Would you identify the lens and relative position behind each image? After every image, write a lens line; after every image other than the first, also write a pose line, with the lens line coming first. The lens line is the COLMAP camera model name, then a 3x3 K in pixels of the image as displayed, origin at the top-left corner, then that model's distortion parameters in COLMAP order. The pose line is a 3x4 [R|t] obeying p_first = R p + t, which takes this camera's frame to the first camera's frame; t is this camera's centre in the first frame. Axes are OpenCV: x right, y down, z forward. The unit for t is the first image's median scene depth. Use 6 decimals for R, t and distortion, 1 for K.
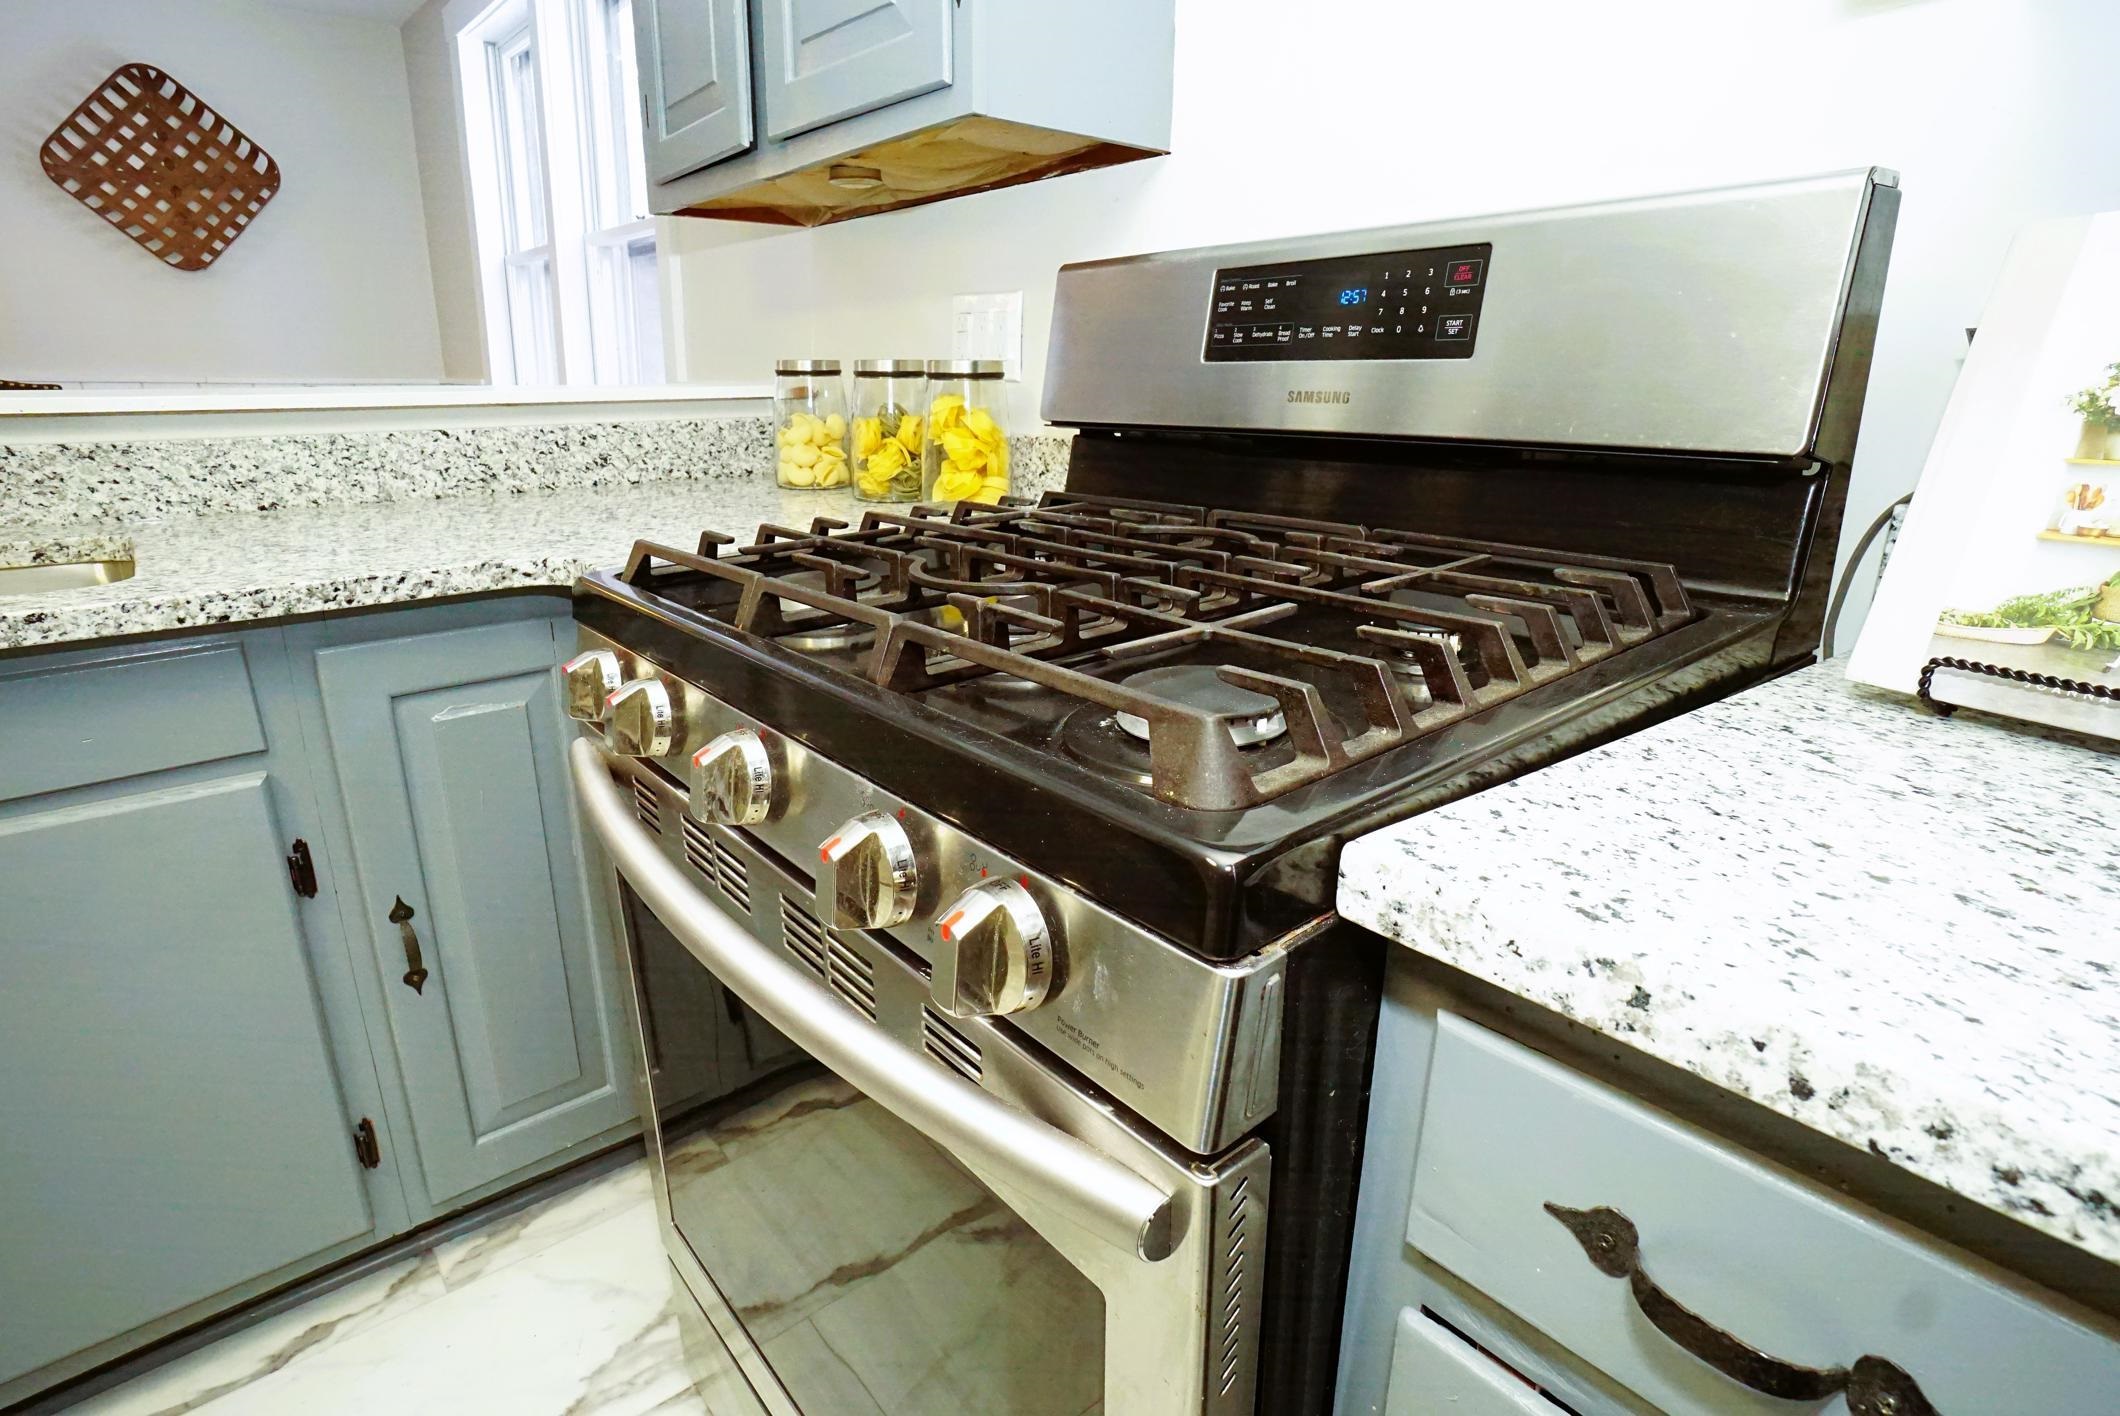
lens RADIAL K [[1092.4, 0, 1054.6], [0, 1092.4, 710.2], [0, 0, 1]] dist [-0.060298, 0.026838]
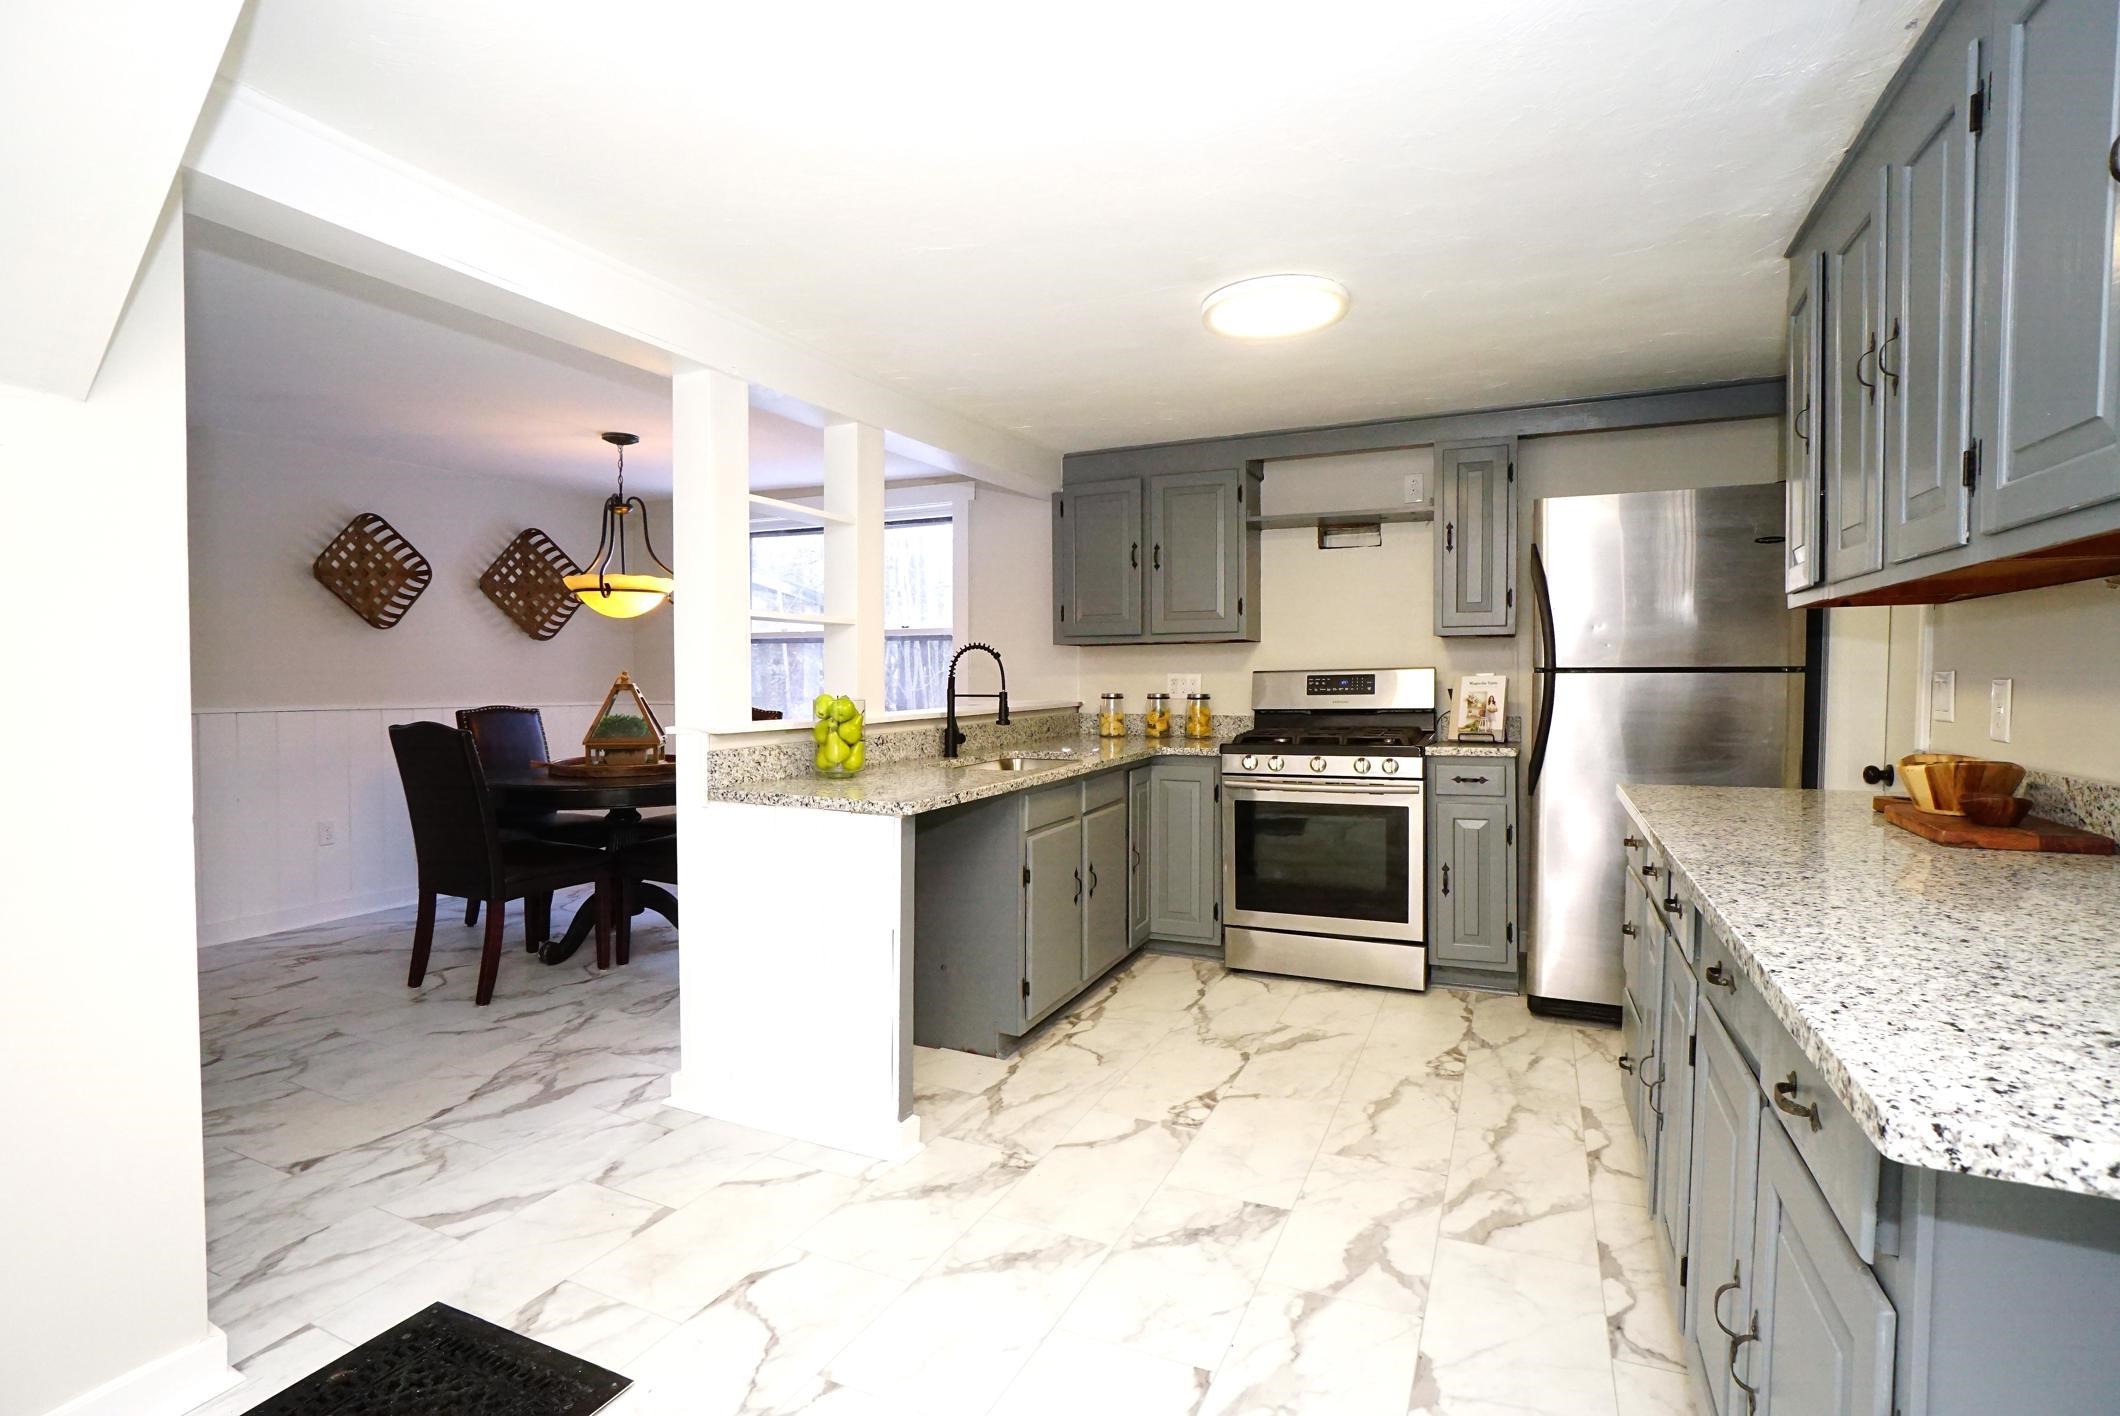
lens RADIAL K [[1025.1, 0, 1046.6], [0, 1025.1, 720.4], [0, 0, 1]] dist [-0.054738, 0.022733]
pose [[0.905028, -0.035109, 0.423900, -1.730460], [0.142341, 0.964128, -0.224046, 0.377217], [-0.400828, 0.263107, 0.877560, -1.481453]]
